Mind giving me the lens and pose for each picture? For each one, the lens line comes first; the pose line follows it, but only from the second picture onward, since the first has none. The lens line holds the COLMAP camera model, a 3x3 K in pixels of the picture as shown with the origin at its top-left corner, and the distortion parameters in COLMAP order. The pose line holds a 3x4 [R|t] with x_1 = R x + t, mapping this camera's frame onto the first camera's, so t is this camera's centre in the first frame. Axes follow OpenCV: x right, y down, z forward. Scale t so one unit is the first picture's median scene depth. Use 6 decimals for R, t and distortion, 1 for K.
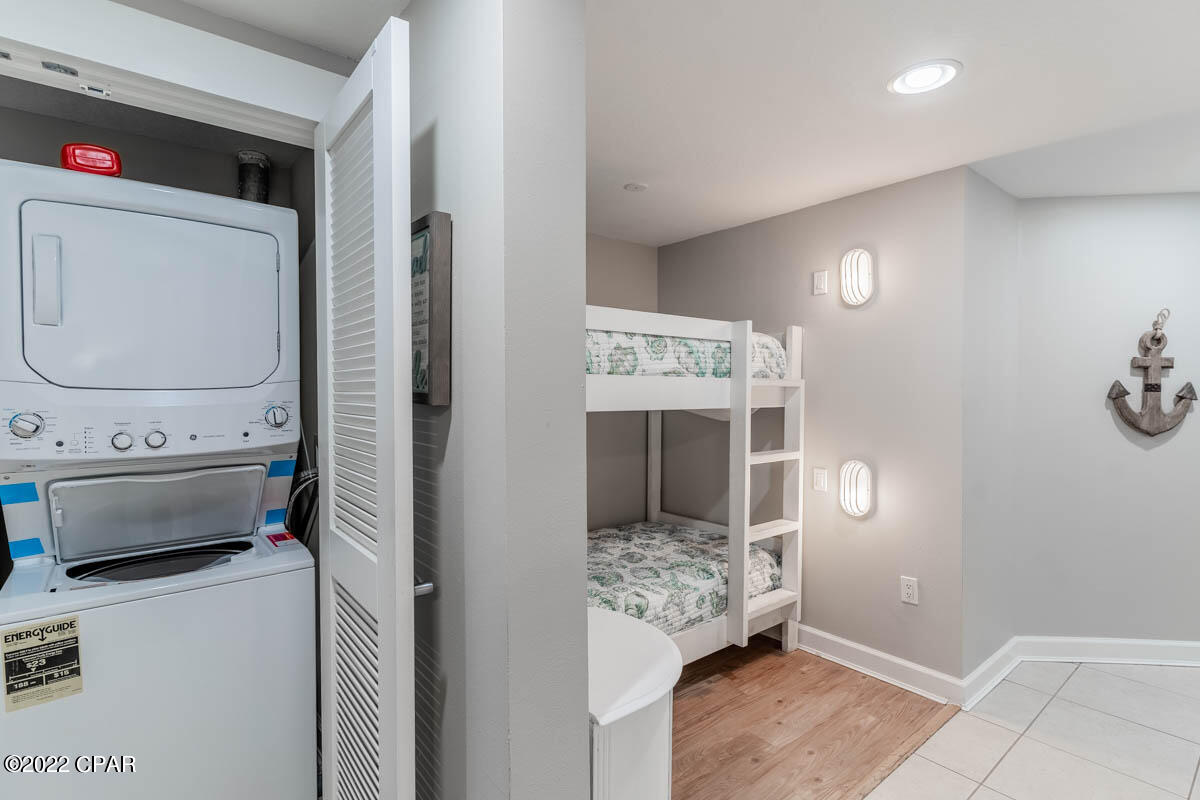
lens RADIAL K [[565.6, 0, 599.8], [0, 565.6, 399.7], [0, 0, 1]] dist [0.003186, 0.000236]
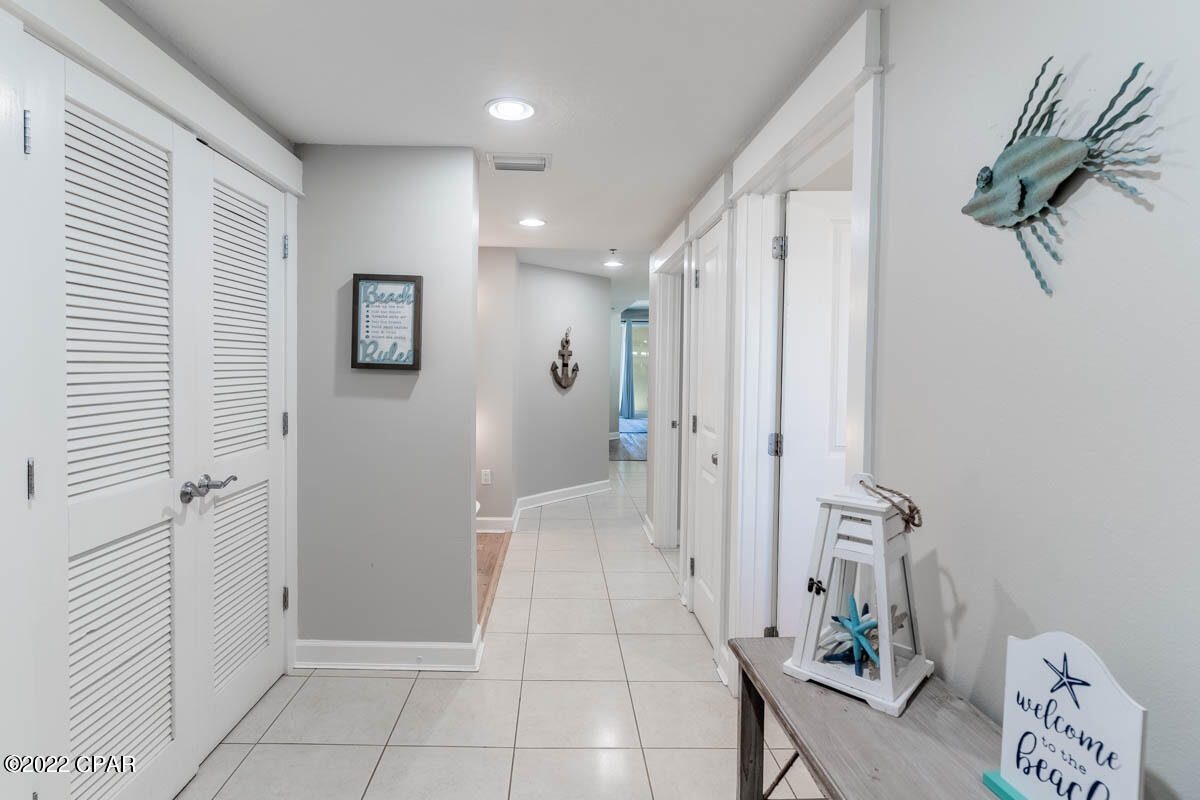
lens RADIAL K [[565.6, 0, 599.3], [0, 565.6, 395.3], [0, 0, 1]] dist [0.003186, 0.000236]
pose [[0.575562, -0.030617, 0.817185, -0.509558], [-0.004226, 0.999174, 0.040412, 0.003934], [-0.817747, -0.026713, 0.574957, -0.226438]]
